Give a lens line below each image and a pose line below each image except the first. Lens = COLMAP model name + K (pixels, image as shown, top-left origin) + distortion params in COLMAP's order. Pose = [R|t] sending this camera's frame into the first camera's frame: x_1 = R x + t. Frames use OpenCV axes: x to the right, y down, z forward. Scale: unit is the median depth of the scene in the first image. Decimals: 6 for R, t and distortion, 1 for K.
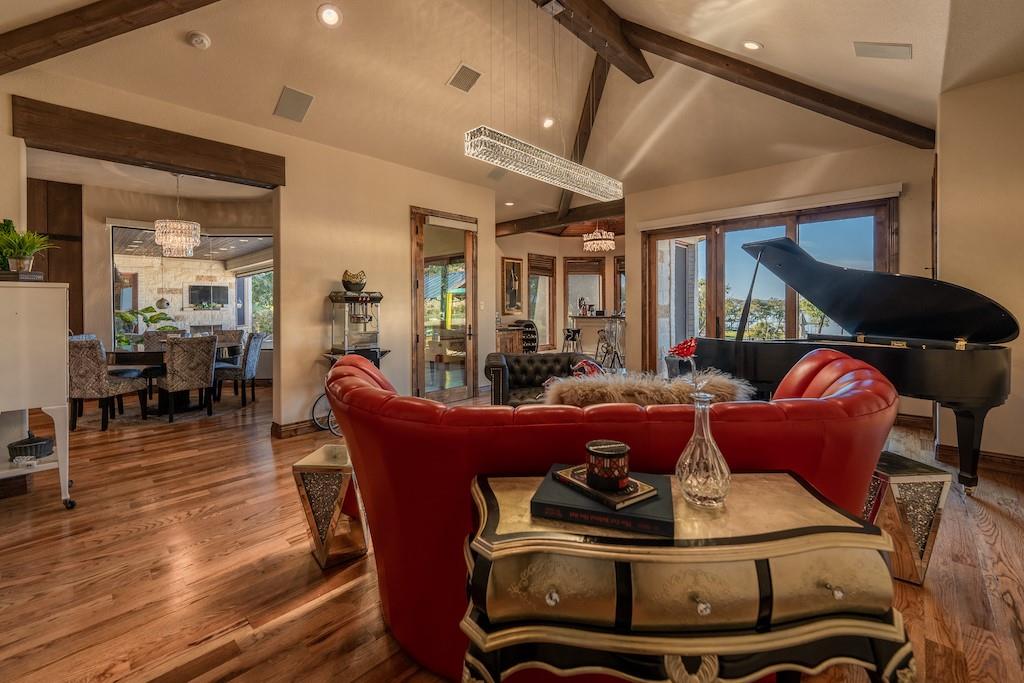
lens RADIAL K [[417.5, 0, 510.0], [0, 417.5, 311.0], [0, 0, 1]] dist [0.002013, -0.000005]
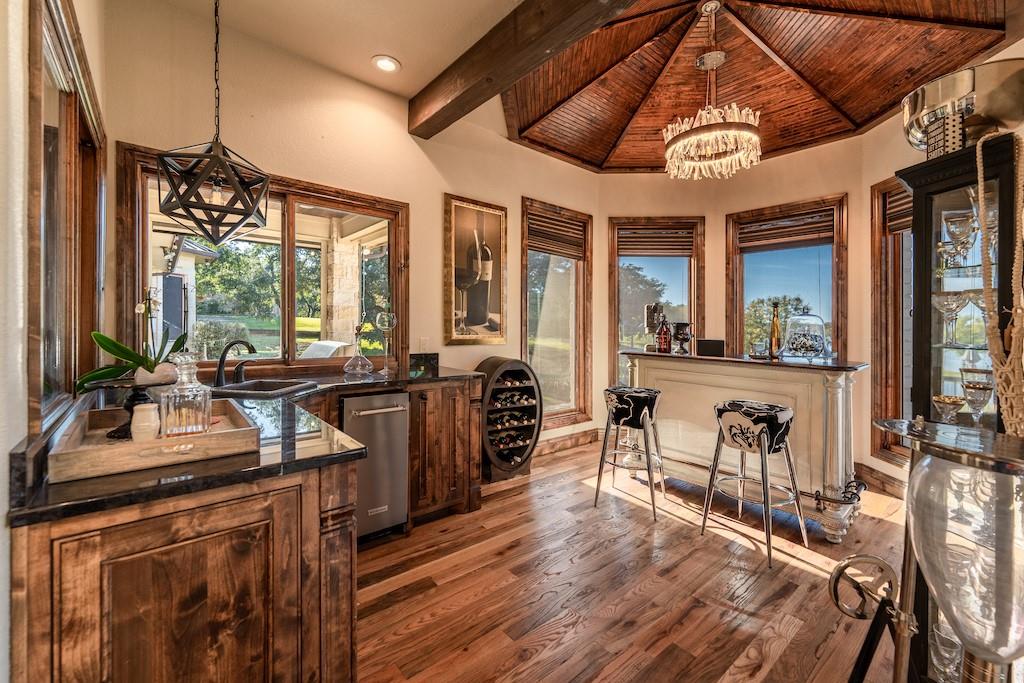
lens RADIAL K [[417.5, 0, 505.6], [0, 417.5, 319.2], [0, 0, 1]] dist [0.002013, -0.000005]
pose [[0.993491, 0.021301, -0.111904, 0.076020], [-0.023907, 0.999472, -0.022001, -0.006747], [0.111377, 0.024533, 0.993475, 0.593643]]
